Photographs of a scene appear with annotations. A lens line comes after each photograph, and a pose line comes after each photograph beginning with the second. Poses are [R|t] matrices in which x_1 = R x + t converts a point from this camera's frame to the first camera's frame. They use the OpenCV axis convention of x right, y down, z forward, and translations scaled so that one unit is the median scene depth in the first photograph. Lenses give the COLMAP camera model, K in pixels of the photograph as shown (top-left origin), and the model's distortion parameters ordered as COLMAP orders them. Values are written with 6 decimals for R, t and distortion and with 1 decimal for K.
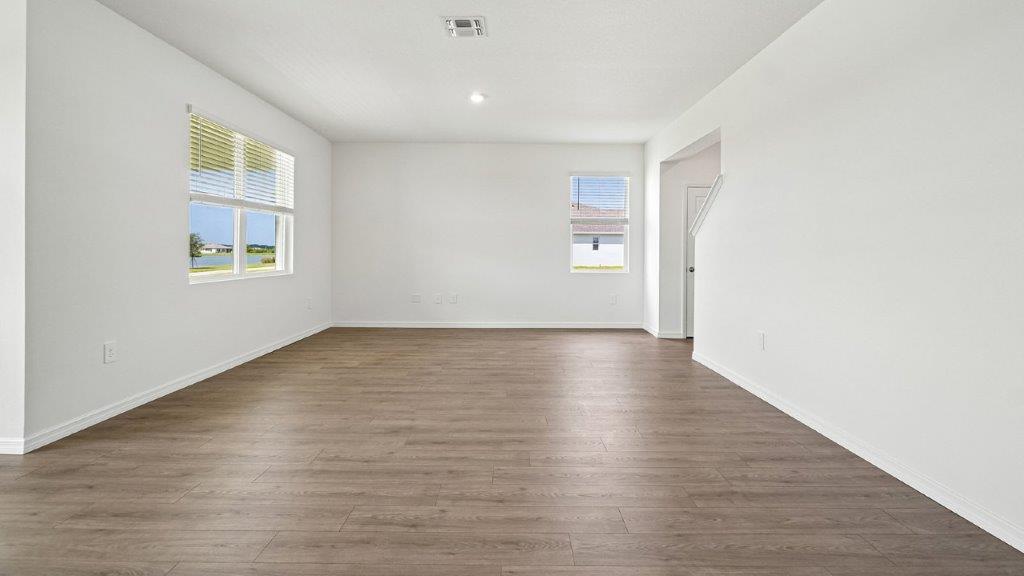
lens RADIAL K [[449.9, 0, 506.7], [0, 449.9, 247.1], [0, 0, 1]] dist [-0.000965, -0.000027]
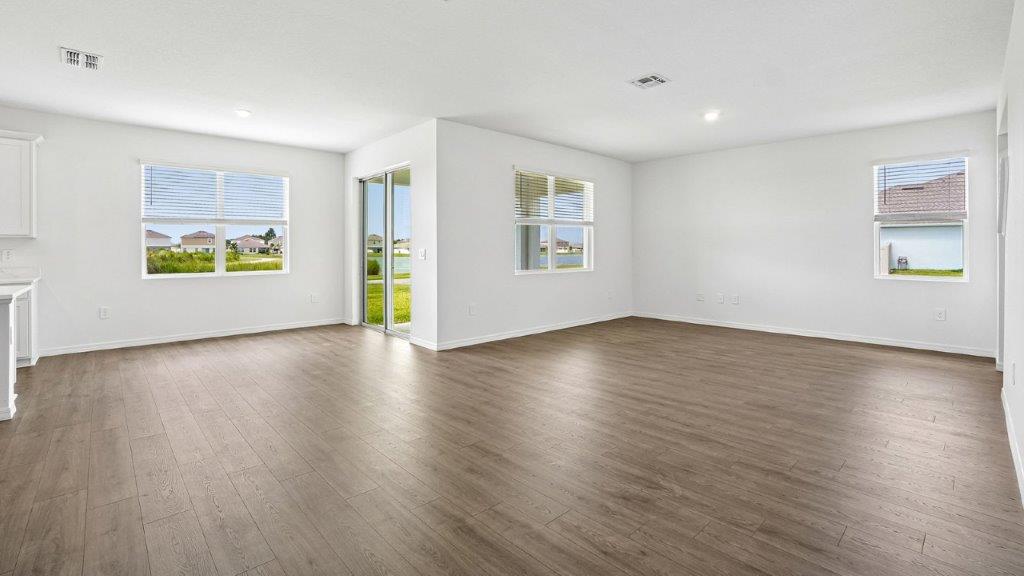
lens RADIAL K [[454.5, 0, 510.5], [0, 454.5, 243.4], [0, 0, 1]] dist [-0.035919, 0.000706]
pose [[0.686946, -0.015318, -0.726547, 0.327704], [0.010497, 0.999883, -0.011156, -0.009181], [0.726633, 0.000037, 0.687026, -0.097120]]
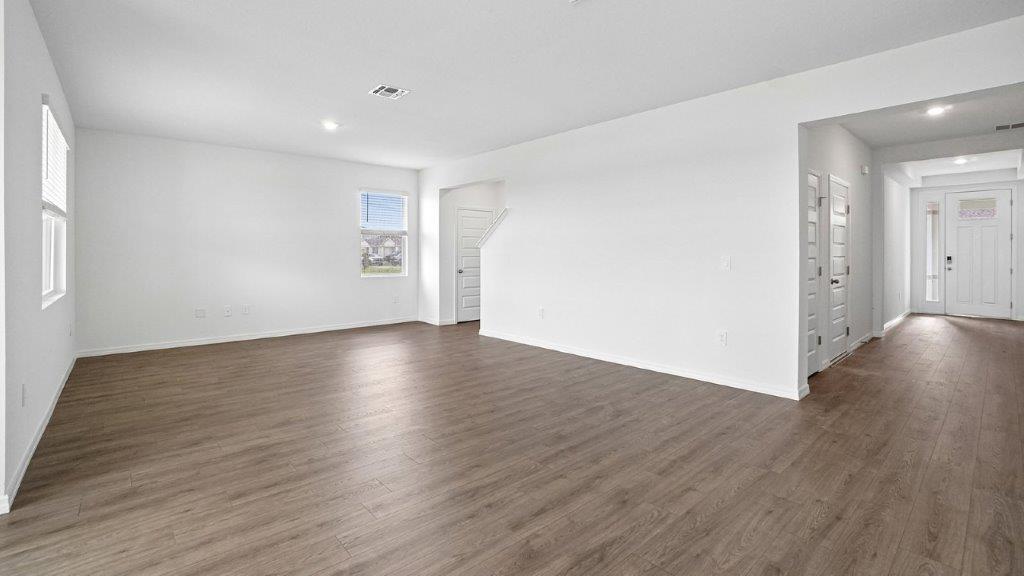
lens RADIAL K [[456.2, 0, 512.2], [0, 456.2, 266.3], [0, 0, 1]] dist [-0.058034, 0.021717]
pose [[0.747508, -0.027548, 0.663681, -0.392149], [0.001544, 0.999209, 0.039736, -0.020616], [-0.664250, -0.028678, 0.746960, -0.118288]]
